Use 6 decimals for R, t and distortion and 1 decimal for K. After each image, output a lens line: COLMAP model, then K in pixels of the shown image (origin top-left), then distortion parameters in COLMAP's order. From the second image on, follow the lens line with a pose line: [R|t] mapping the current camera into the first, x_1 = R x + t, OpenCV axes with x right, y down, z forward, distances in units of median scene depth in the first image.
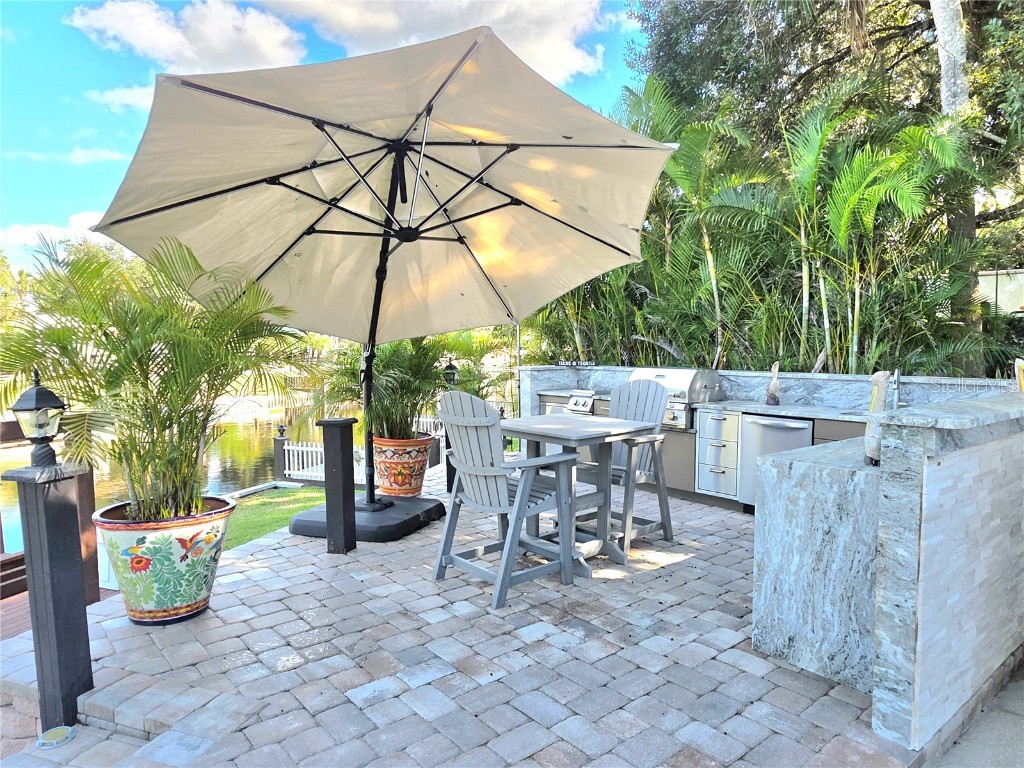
lens RADIAL K [[637.1, 0, 512.0], [0, 637.1, 384.0], [0, 0, 1]] dist [-0.003073, -0.000827]
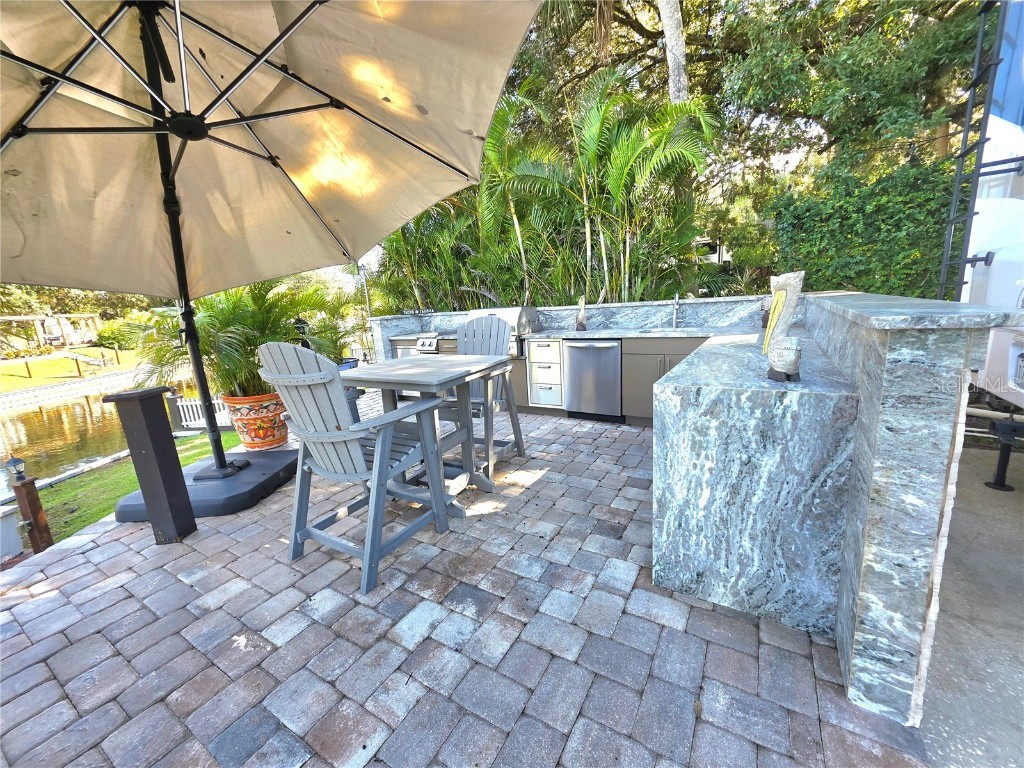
lens RADIAL K [[407.6, 0, 512.0], [0, 407.6, 384.0], [0, 0, 1]] dist [0.004904, 0.000380]
pose [[0.942450, -0.124485, 0.310310, 0.020645], [0.082462, 0.985976, 0.145090, 0.011986], [-0.324020, -0.111151, 0.939498, 0.397514]]
